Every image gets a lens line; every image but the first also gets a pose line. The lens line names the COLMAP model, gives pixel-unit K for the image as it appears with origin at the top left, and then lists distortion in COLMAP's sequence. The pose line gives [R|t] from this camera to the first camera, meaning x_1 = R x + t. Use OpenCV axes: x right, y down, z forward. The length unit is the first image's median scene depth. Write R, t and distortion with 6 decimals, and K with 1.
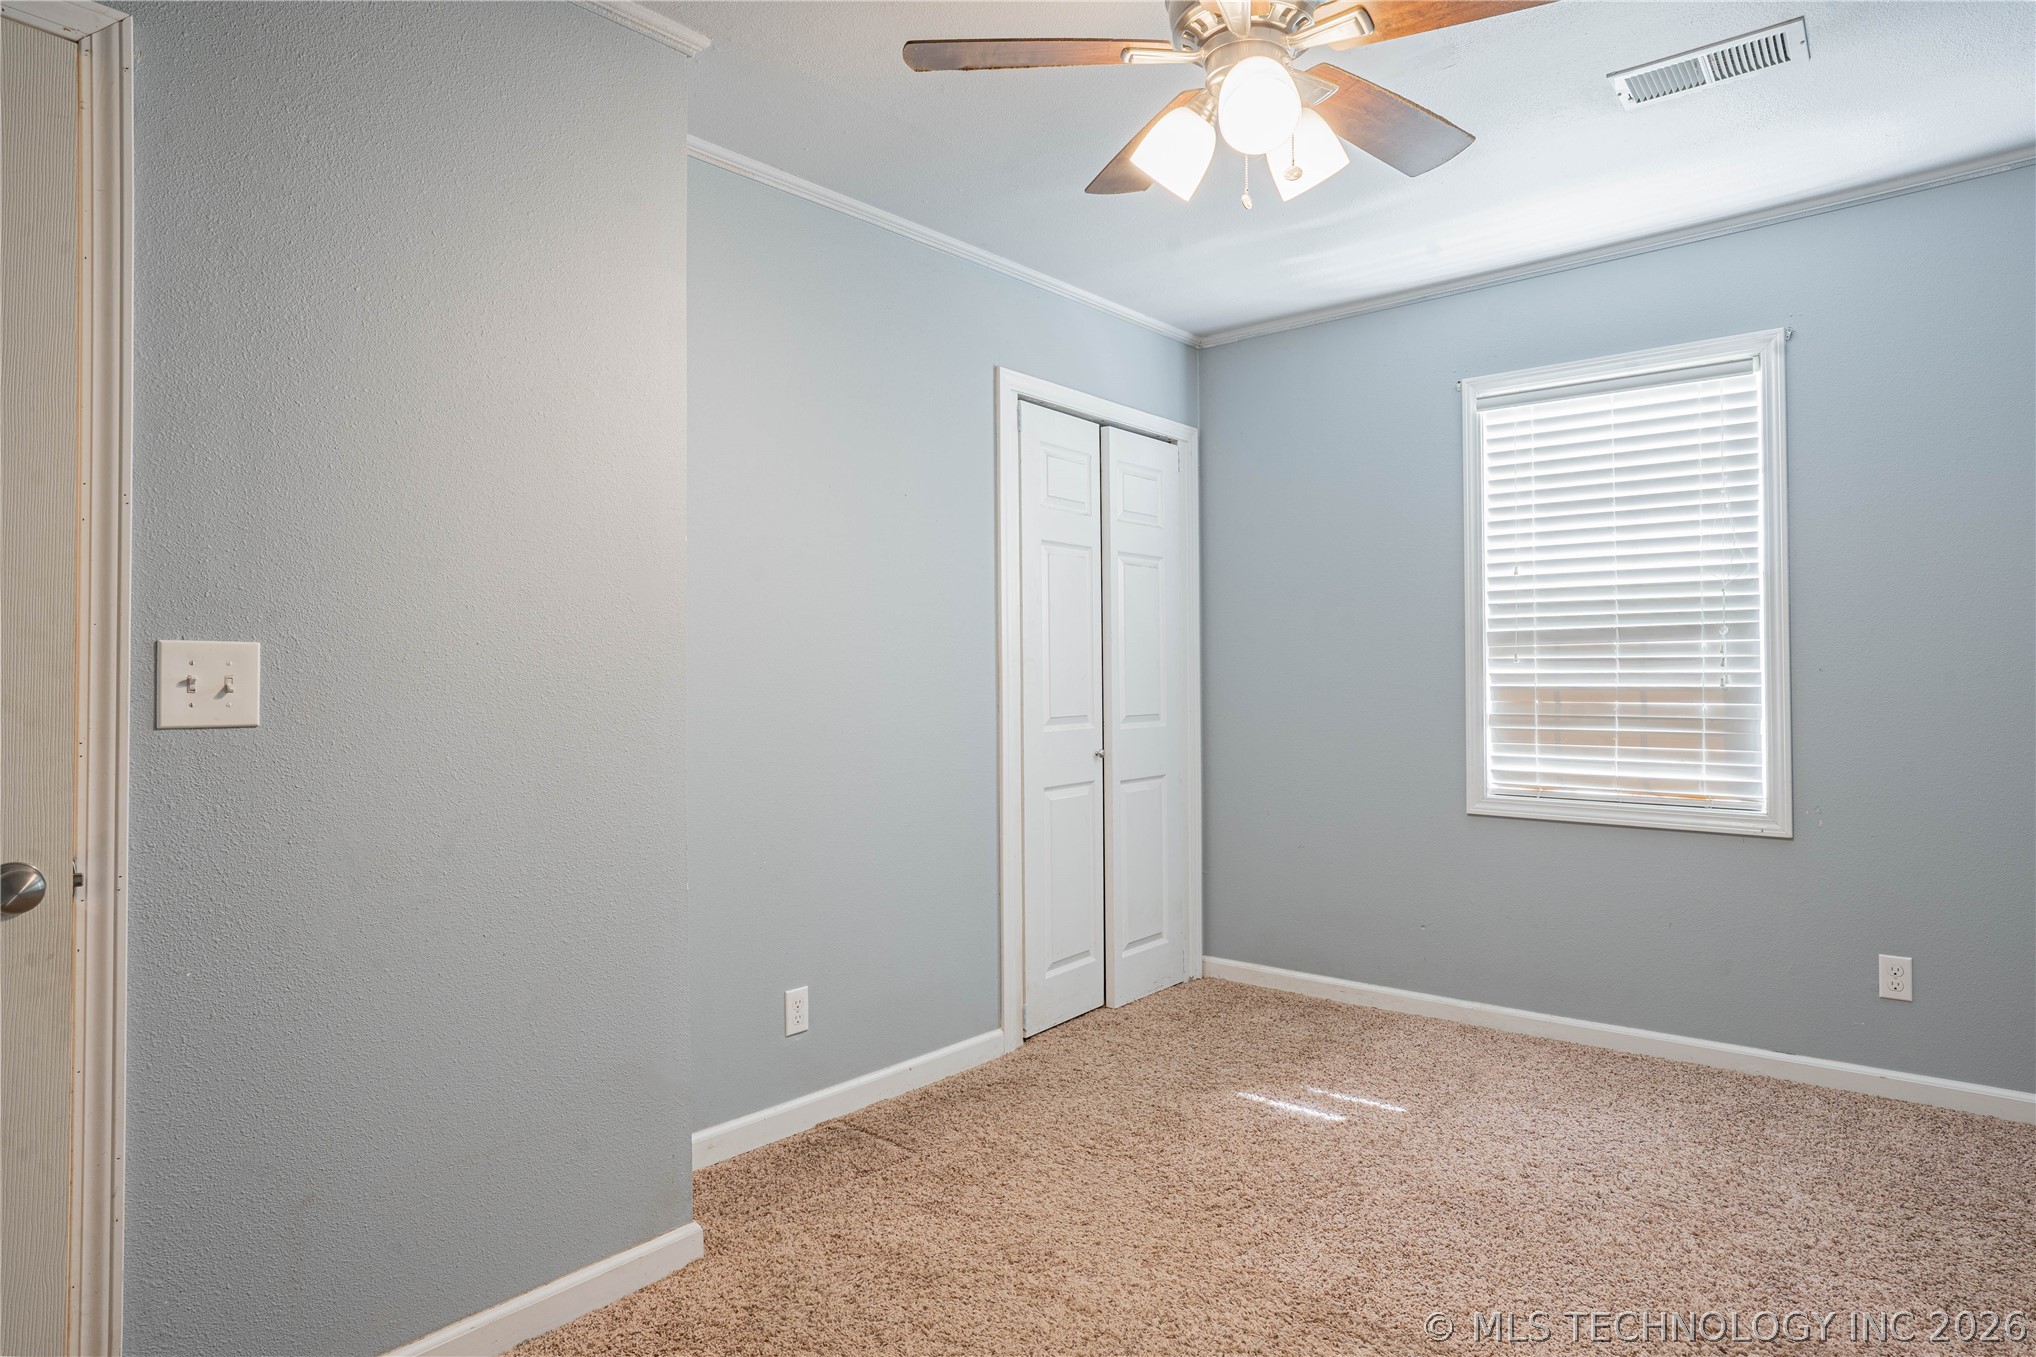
lens RADIAL K [[1135.4, 0, 1034.8], [0, 1135.4, 681.6], [0, 0, 1]] dist [-0.043914, 0.030917]
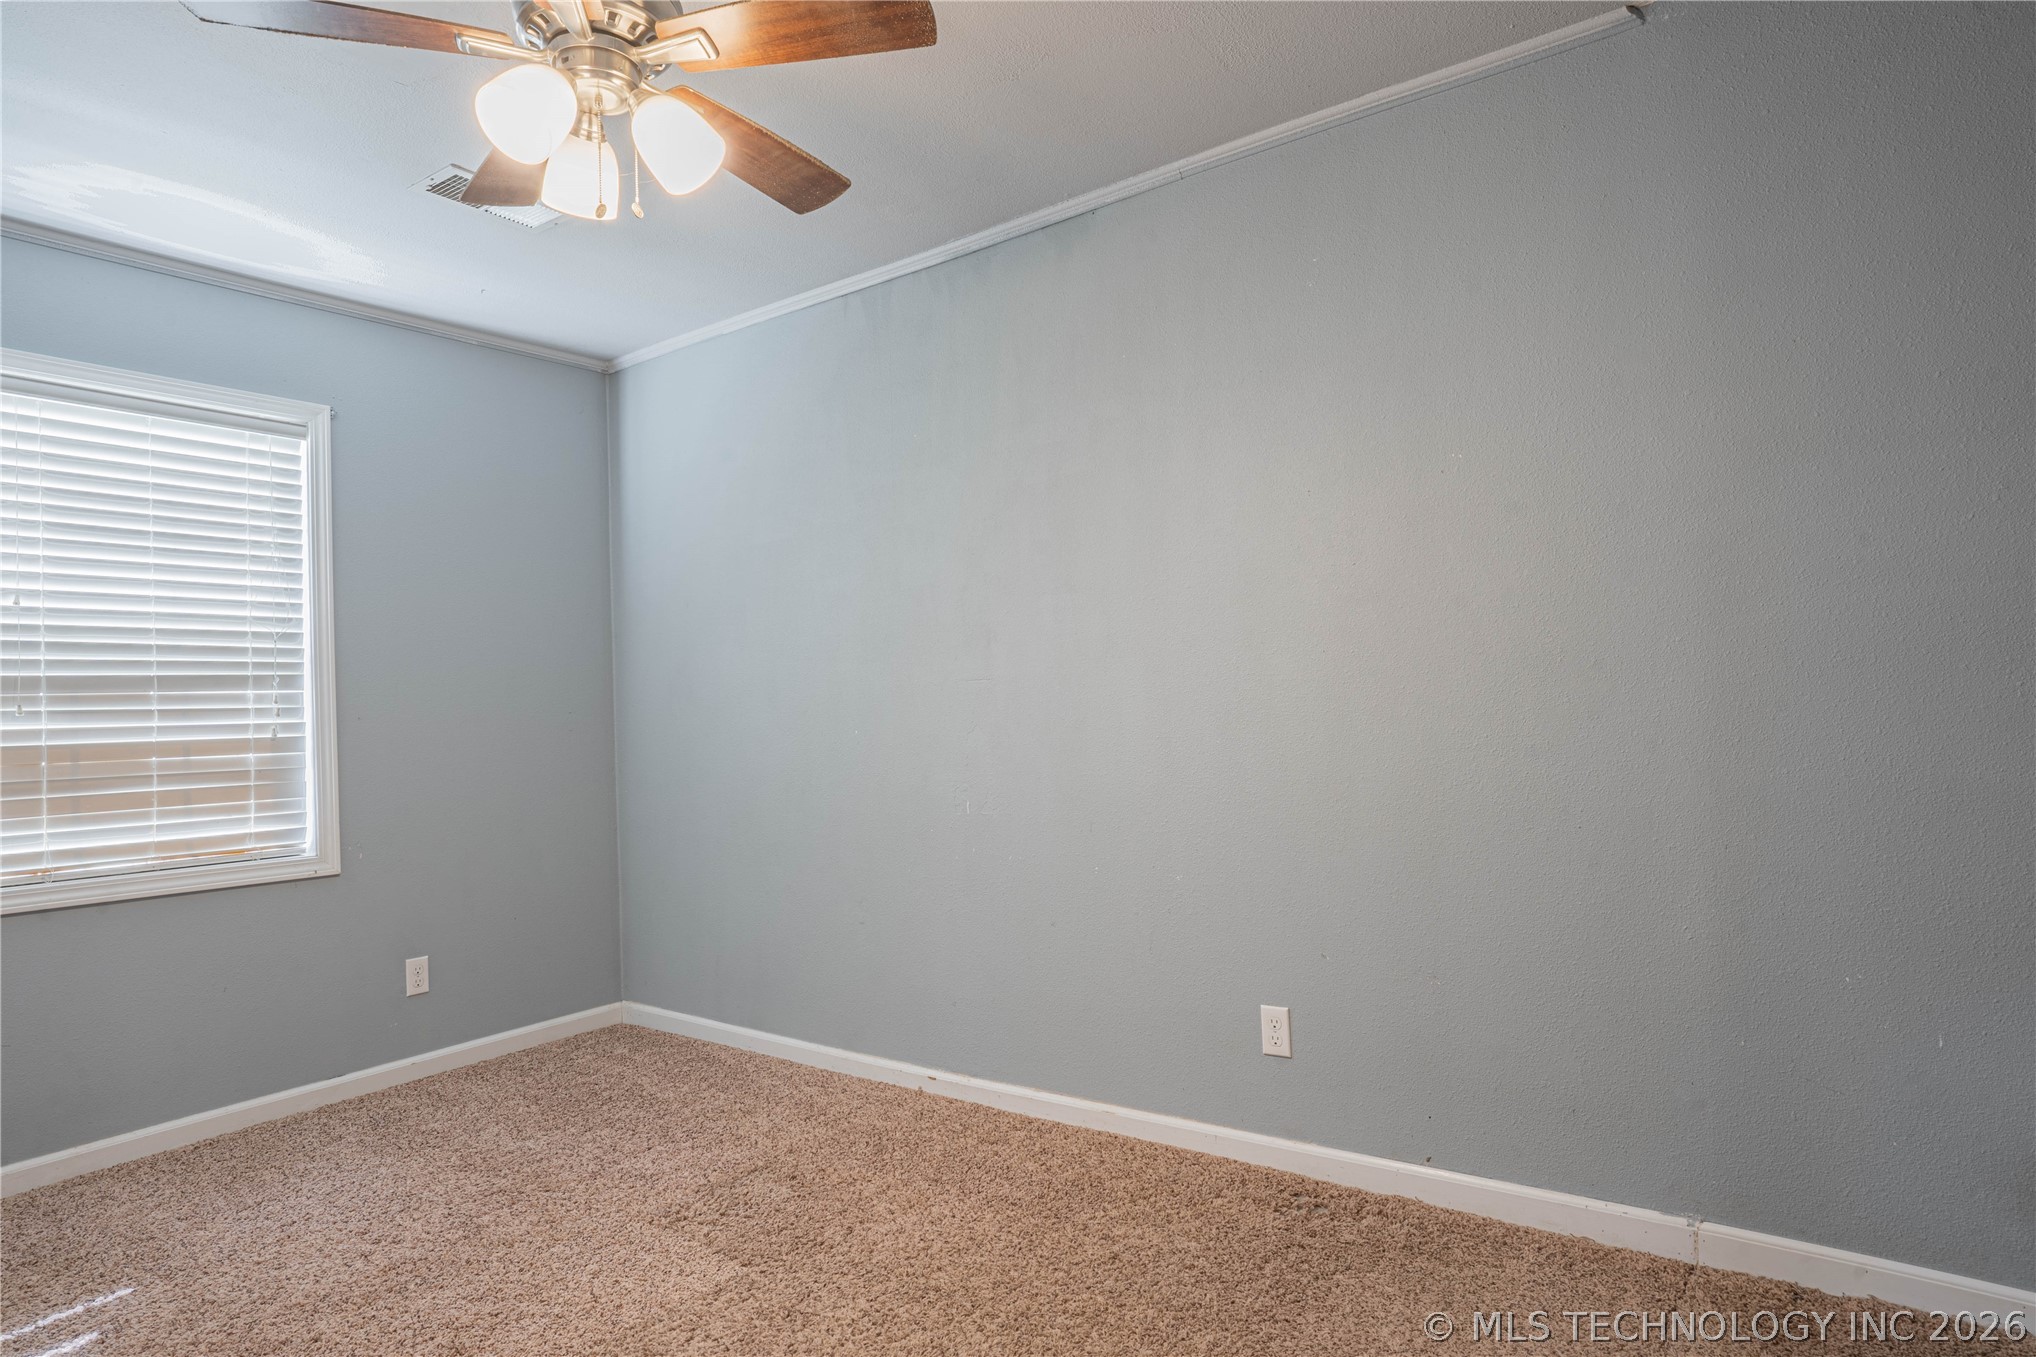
lens RADIAL K [[1135.4, 0, 1033.2], [0, 1135.4, 666.9], [0, 0, 1]] dist [-0.043914, 0.030917]
pose [[-0.045293, 0.039158, 0.998206, -0.426373], [0.034078, 0.998710, -0.037632, 0.002796], [-0.998392, 0.032313, -0.046569, 0.354416]]
